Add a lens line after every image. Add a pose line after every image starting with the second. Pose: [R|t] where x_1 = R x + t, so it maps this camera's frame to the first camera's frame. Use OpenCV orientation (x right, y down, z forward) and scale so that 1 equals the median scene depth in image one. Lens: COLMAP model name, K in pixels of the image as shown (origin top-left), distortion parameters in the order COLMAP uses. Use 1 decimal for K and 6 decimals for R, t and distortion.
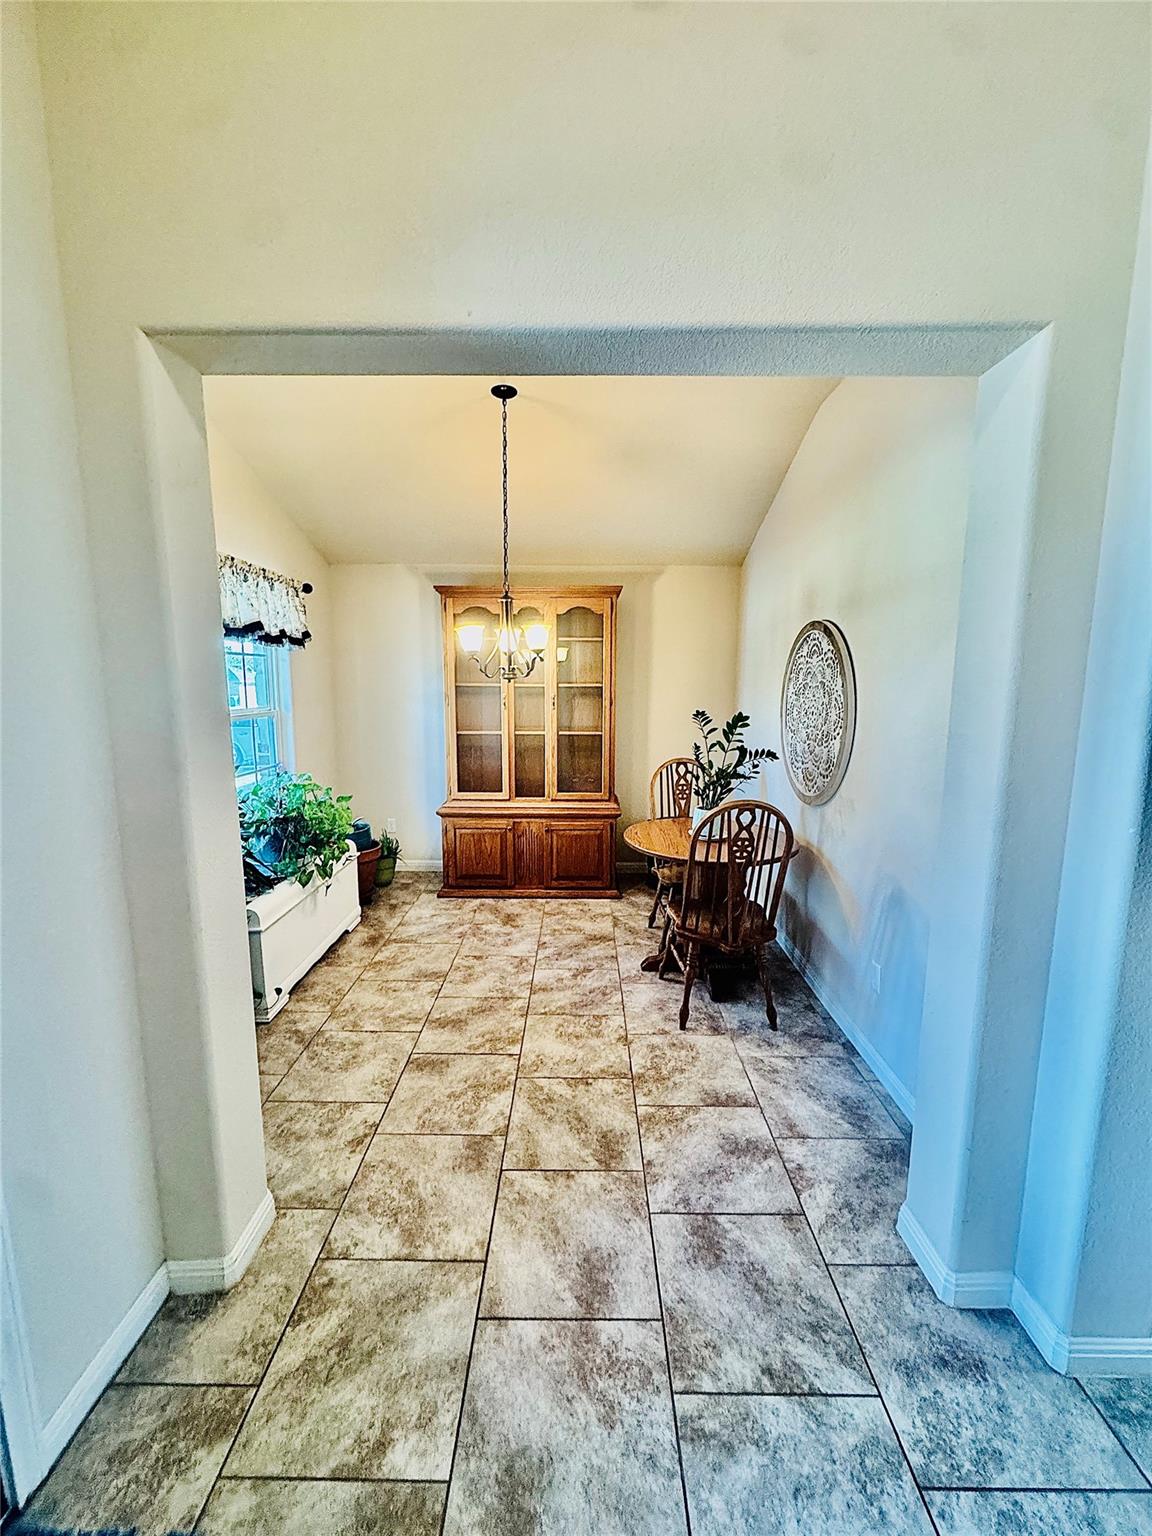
lens RADIAL K [[612.1, 0, 578.4], [0, 612.1, 763.4], [0, 0, 1]] dist [-0.000501, 0.000180]
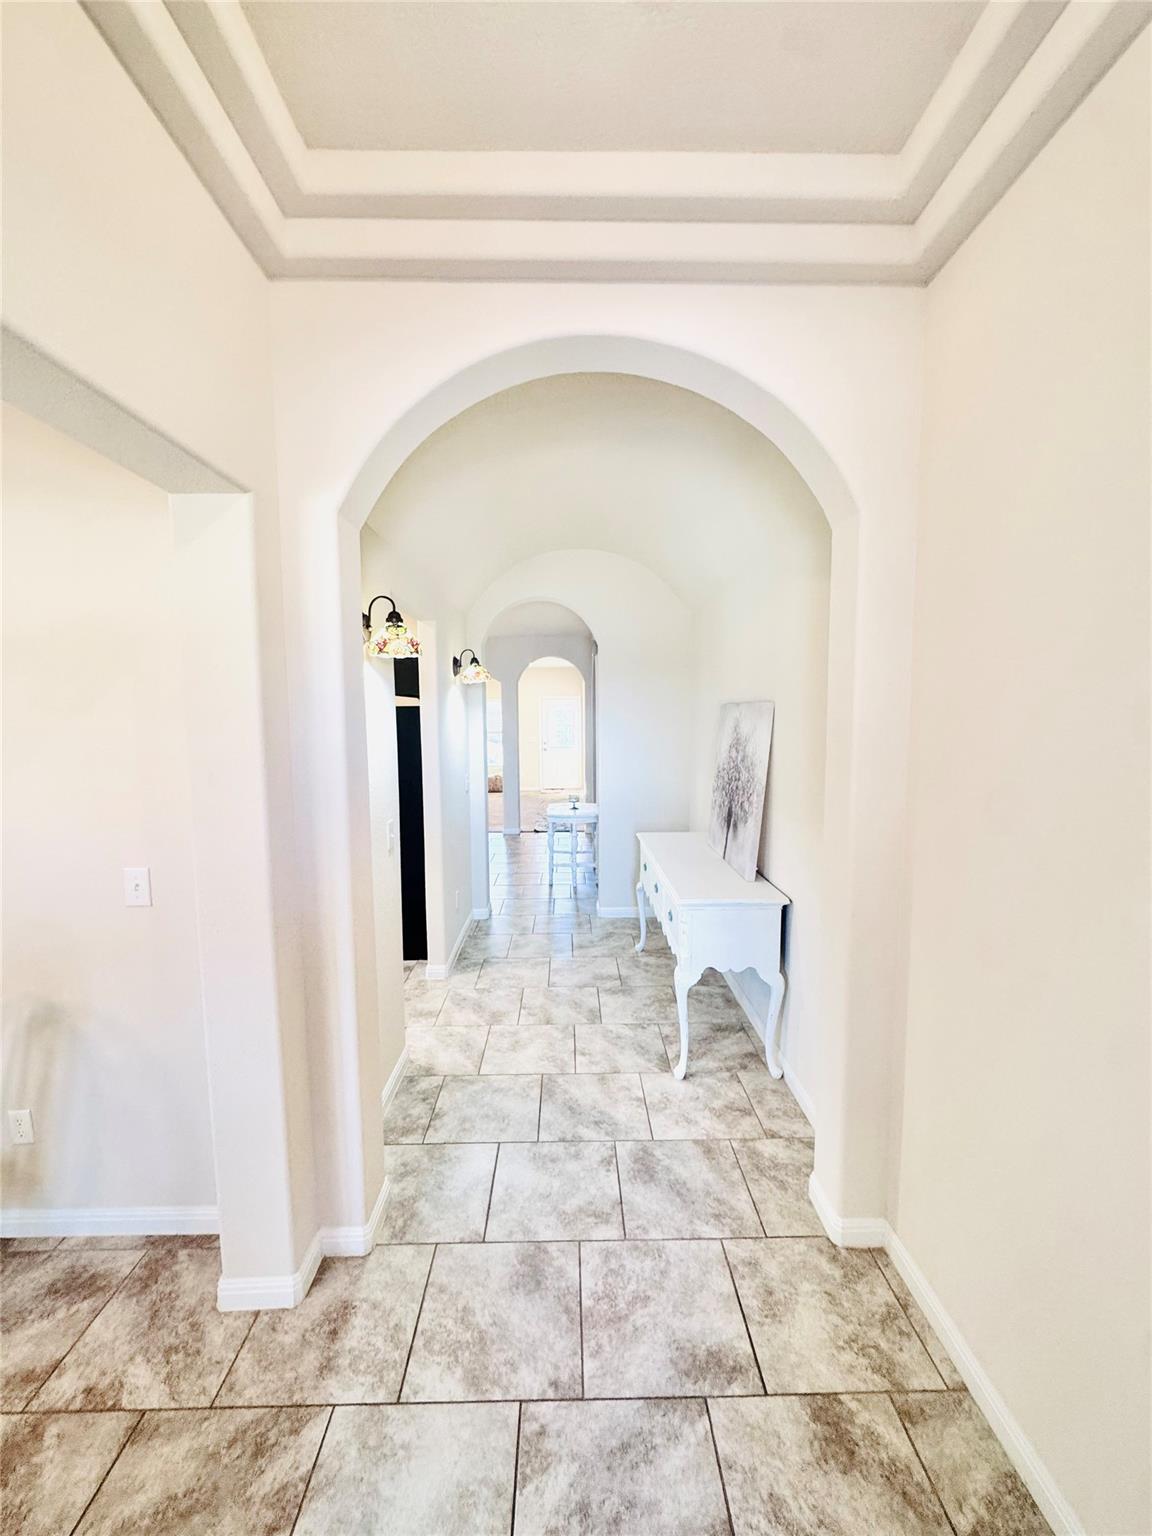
lens RADIAL K [[612.1, 0, 574.6], [0, 612.1, 755.5], [0, 0, 1]] dist [-0.000501, 0.000180]
pose [[-0.021752, -0.067123, 0.997508, -0.281202], [0.149604, 0.986291, 0.069630, -0.073548], [-0.988507, 0.150746, -0.011412, 0.208014]]
